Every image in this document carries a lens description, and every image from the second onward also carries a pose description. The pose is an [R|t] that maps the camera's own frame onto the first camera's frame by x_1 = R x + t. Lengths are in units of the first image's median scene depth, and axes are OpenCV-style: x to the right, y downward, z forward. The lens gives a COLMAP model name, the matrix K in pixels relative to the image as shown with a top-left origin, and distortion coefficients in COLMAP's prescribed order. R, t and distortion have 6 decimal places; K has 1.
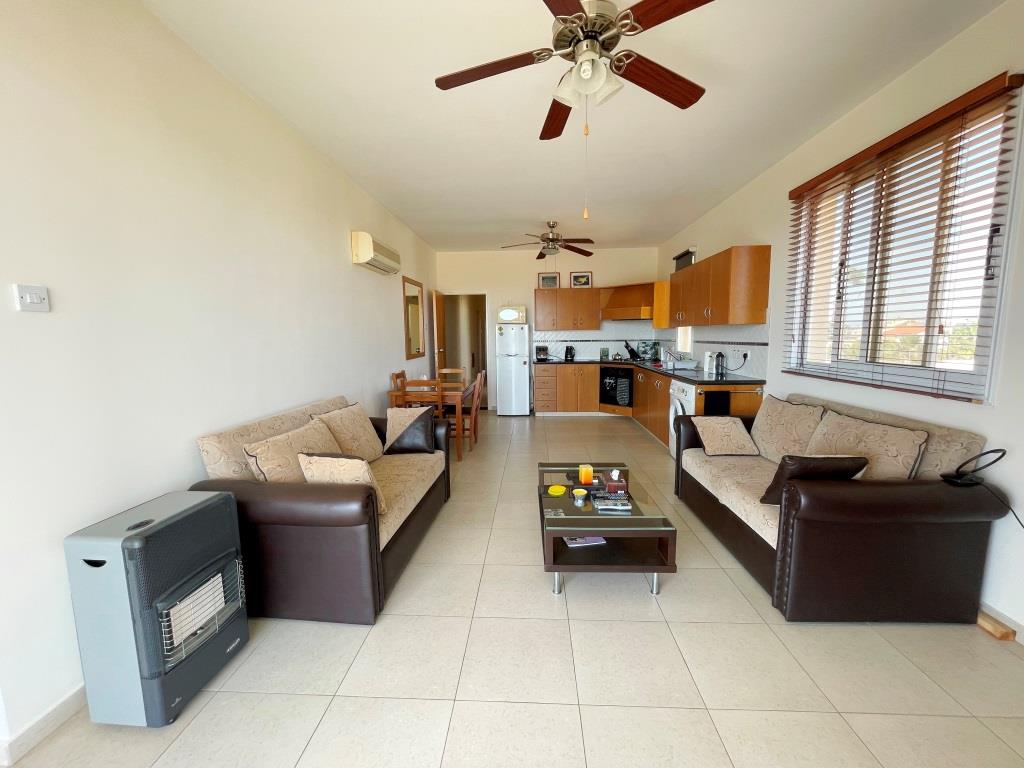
lens RADIAL K [[413.6, 0, 512.1], [0, 413.6, 386.2], [0, 0, 1]] dist [-0.005627, 0.001227]
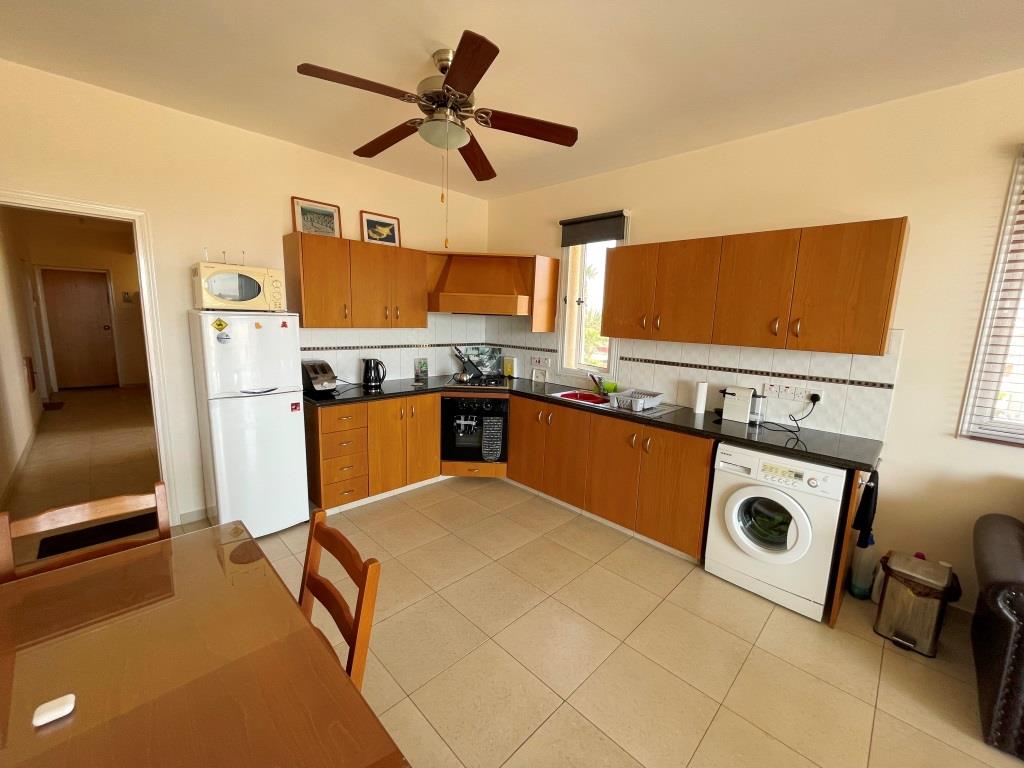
lens RADIAL K [[413.6, 0, 510.1], [0, 413.6, 384.4], [0, 0, 1]] dist [-0.005627, 0.001227]
pose [[0.668653, -0.088410, 0.738300, -0.201830], [0.049831, 0.996002, 0.074139, -0.152536], [-0.741903, -0.012783, 0.670386, 0.853364]]
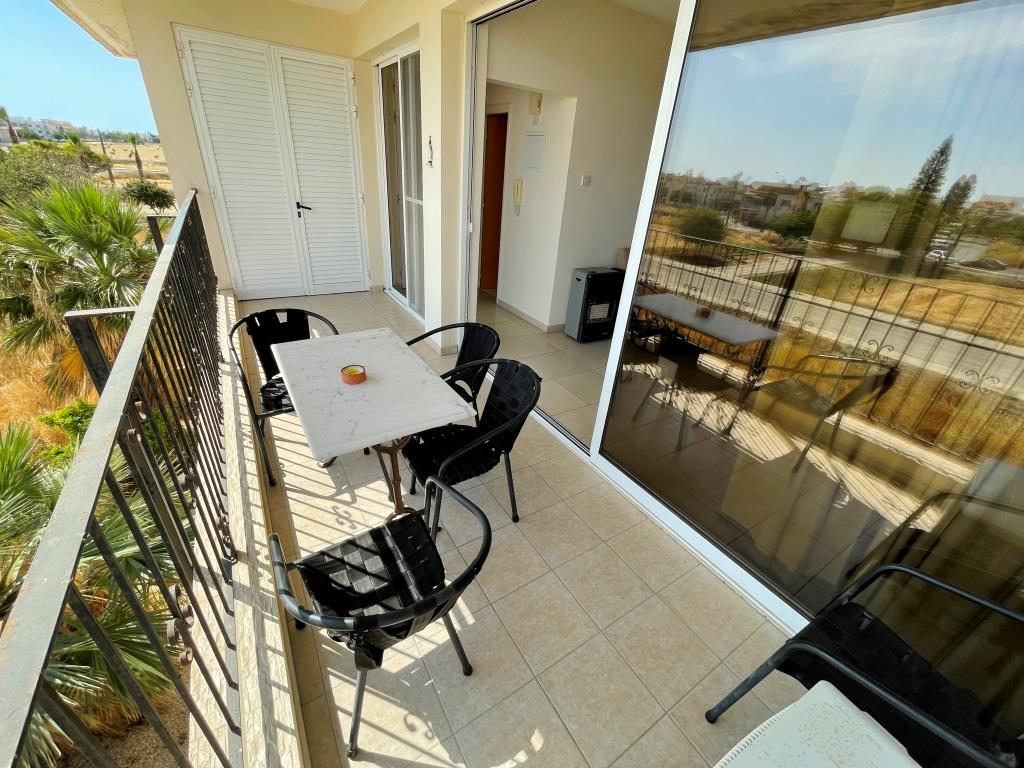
lens RADIAL K [[413.6, 0, 513.9], [0, 413.6, 386.1], [0, 0, 1]] dist [-0.005627, 0.001227]
pose [[0.575608, 0.432421, -0.694037, 0.336038], [-0.179826, 0.894901, 0.408429, -0.005498], [0.797708, -0.110289, 0.592873, -0.367524]]
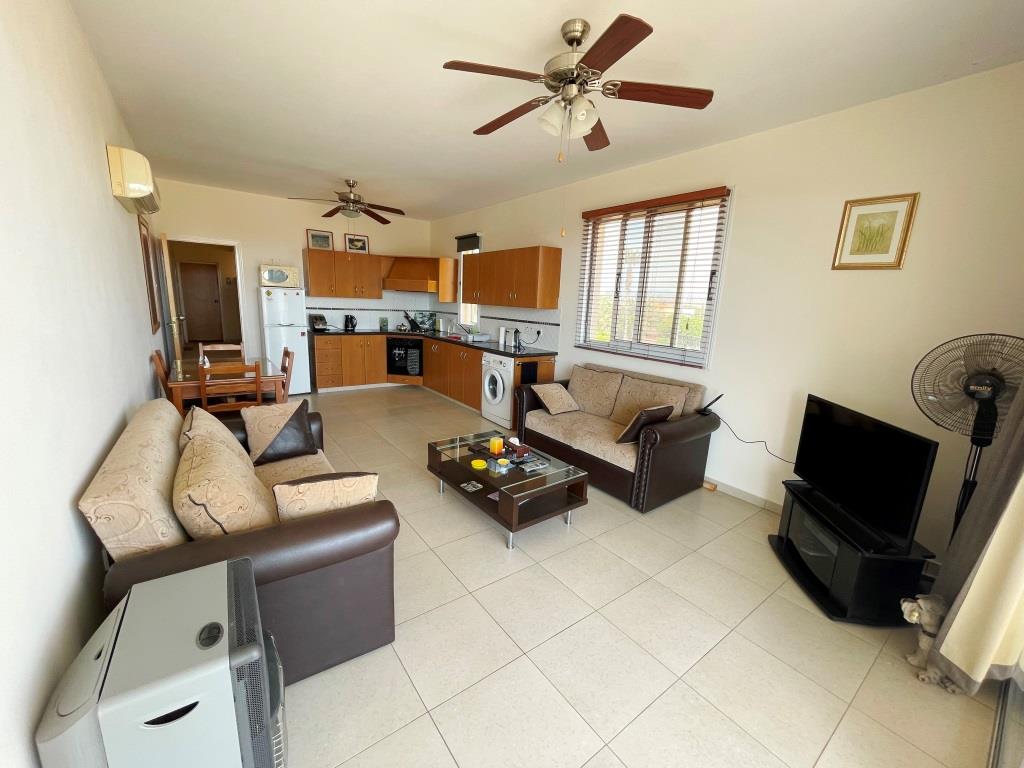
lens RADIAL K [[413.6, 0, 511.9], [0, 413.6, 385.9], [0, 0, 1]] dist [-0.005627, 0.001227]
pose [[0.769106, -0.086004, 0.633308, -0.295616], [0.025066, 0.994201, 0.104572, -0.042105], [-0.638629, -0.064553, 0.766802, 0.060321]]
